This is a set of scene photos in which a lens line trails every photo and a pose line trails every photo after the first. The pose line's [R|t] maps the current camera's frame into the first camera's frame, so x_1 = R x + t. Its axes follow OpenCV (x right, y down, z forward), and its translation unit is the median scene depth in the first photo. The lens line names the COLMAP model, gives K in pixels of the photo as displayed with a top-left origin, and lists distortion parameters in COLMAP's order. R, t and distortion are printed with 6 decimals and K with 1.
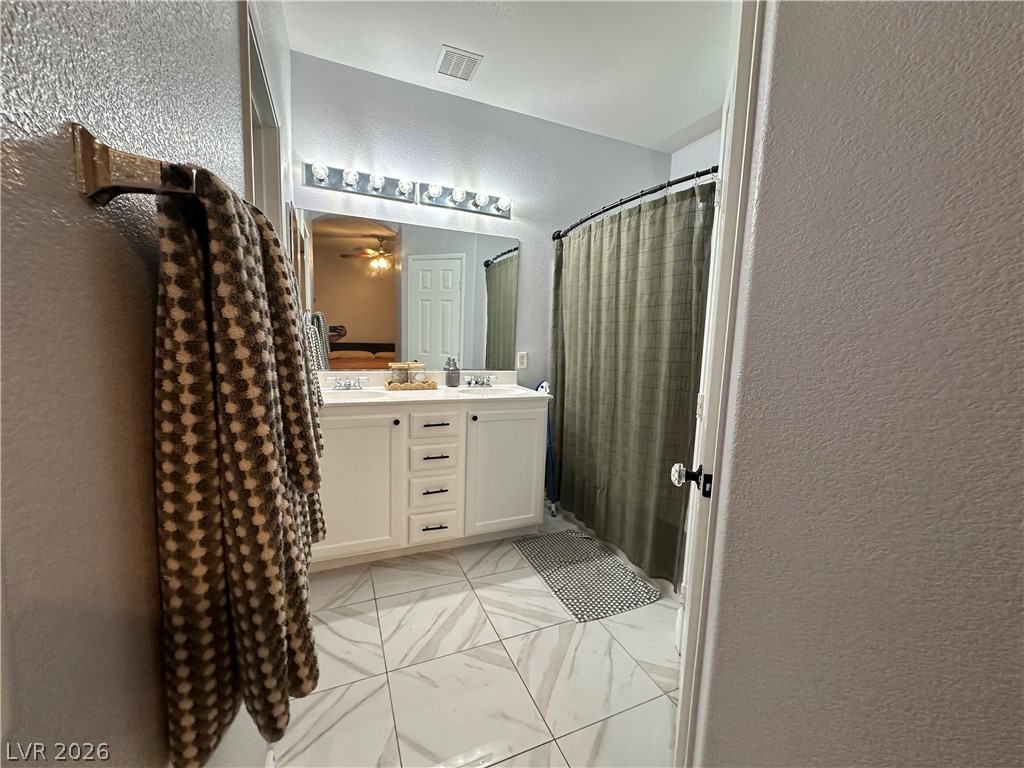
lens RADIAL K [[410.2, 0, 511.4], [0, 410.2, 382.7], [0, 0, 1]] dist [-0.002016, 0.000845]
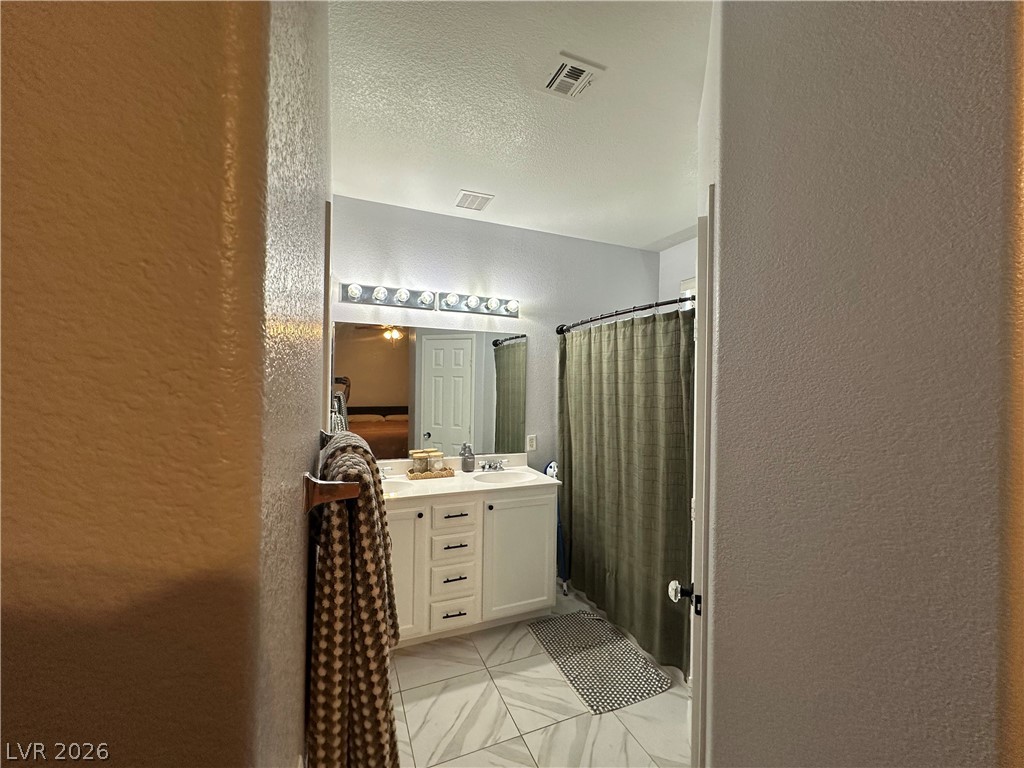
lens RADIAL K [[410.2, 0, 511.2], [0, 410.2, 382.5], [0, 0, 1]] dist [-0.002016, 0.000845]
pose [[0.999786, -0.018996, -0.008163, -0.020543], [0.017943, 0.993328, -0.113921, -0.120236], [0.010272, 0.113750, 0.993456, -0.119362]]
